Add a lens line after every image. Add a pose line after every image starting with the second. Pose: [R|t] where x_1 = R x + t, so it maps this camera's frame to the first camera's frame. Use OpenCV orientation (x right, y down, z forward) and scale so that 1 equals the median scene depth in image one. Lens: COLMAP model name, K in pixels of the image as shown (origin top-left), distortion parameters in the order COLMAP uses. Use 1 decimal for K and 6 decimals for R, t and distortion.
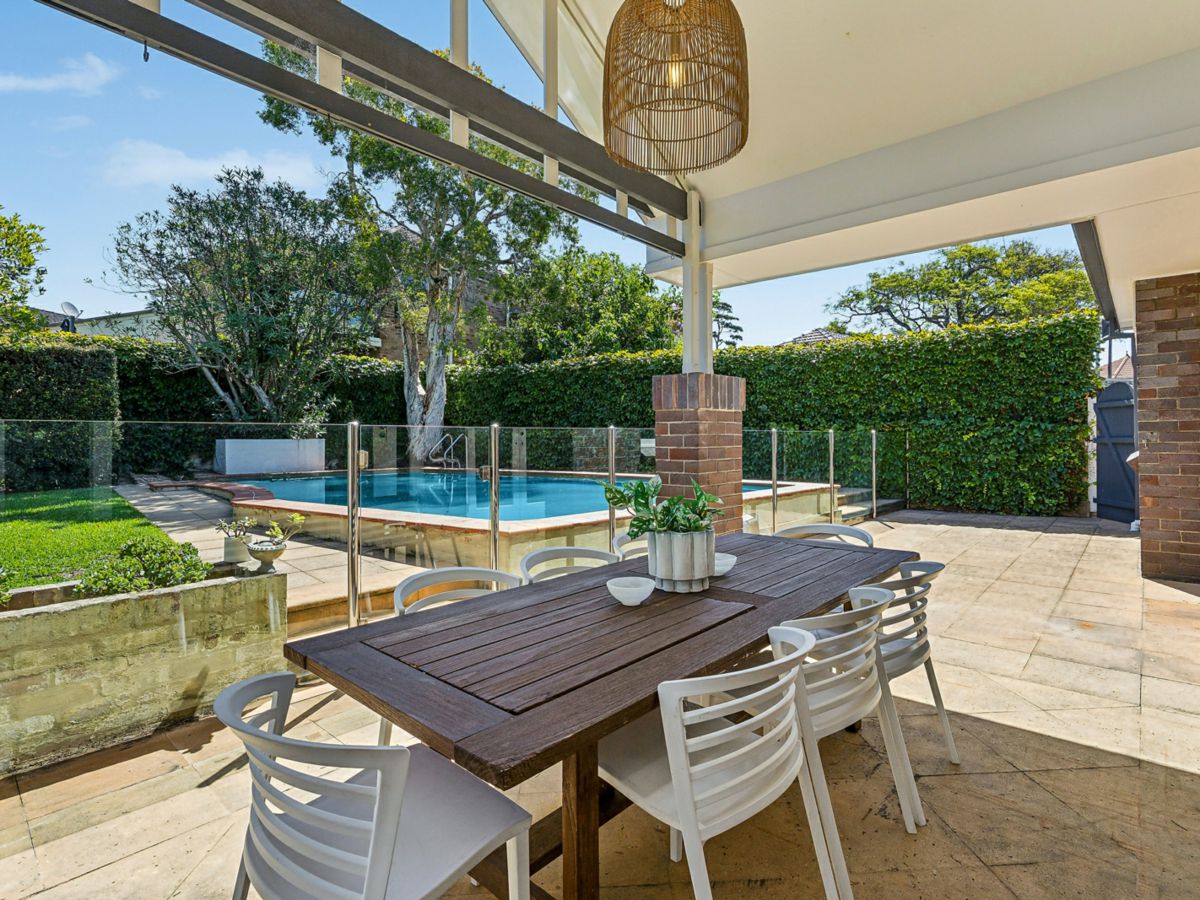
lens RADIAL K [[606.2, 0, 603.7], [0, 606.2, 440.6], [0, 0, 1]] dist [0.004071, 0.000278]
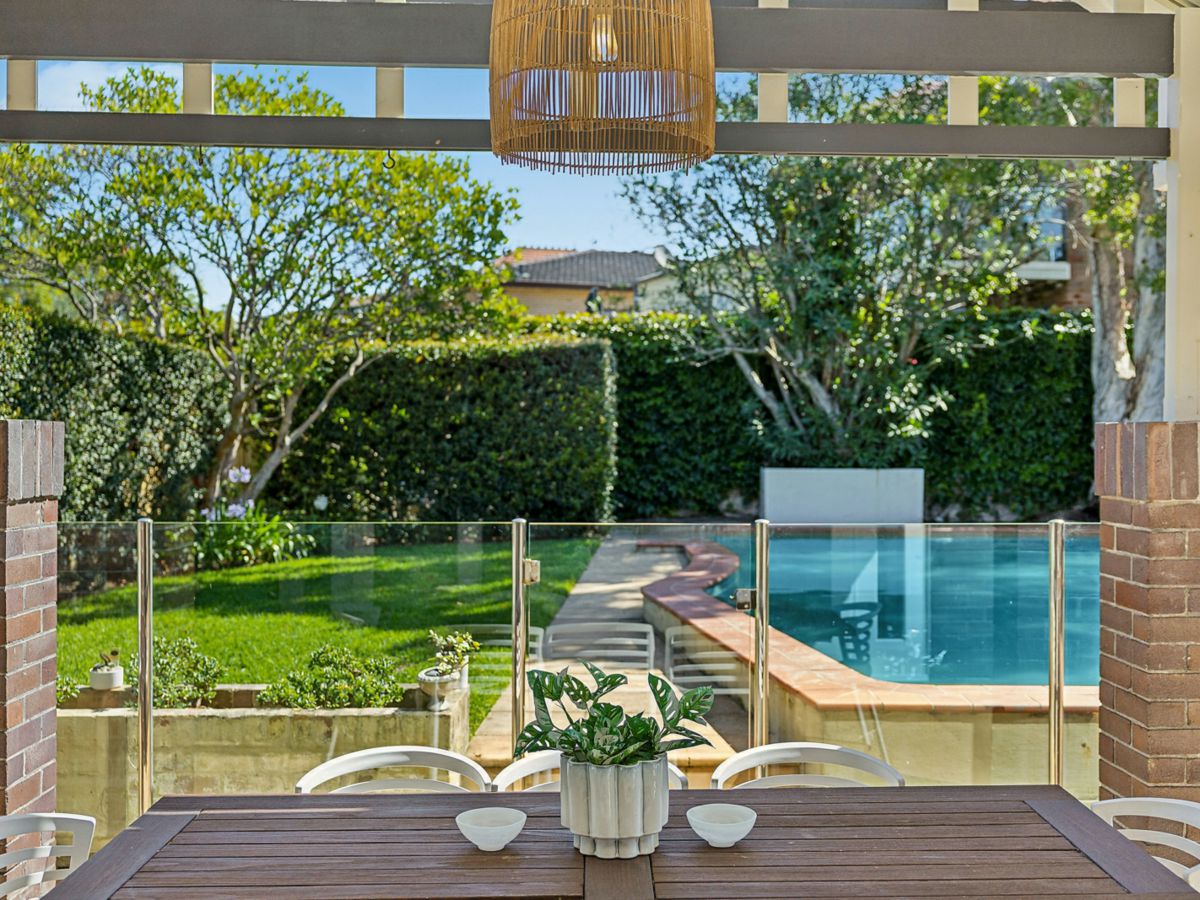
lens RADIAL K [[1253.3, 0, 600.0], [0, 1253.3, 450.0], [0, 0, 1]] dist [-0.008914, -0.016645]
pose [[0.684451, 0.010230, -0.728987, 0.176523], [-0.005713, 0.999946, 0.008668, -0.030177], [0.729037, -0.001768, 0.684472, 0.015921]]
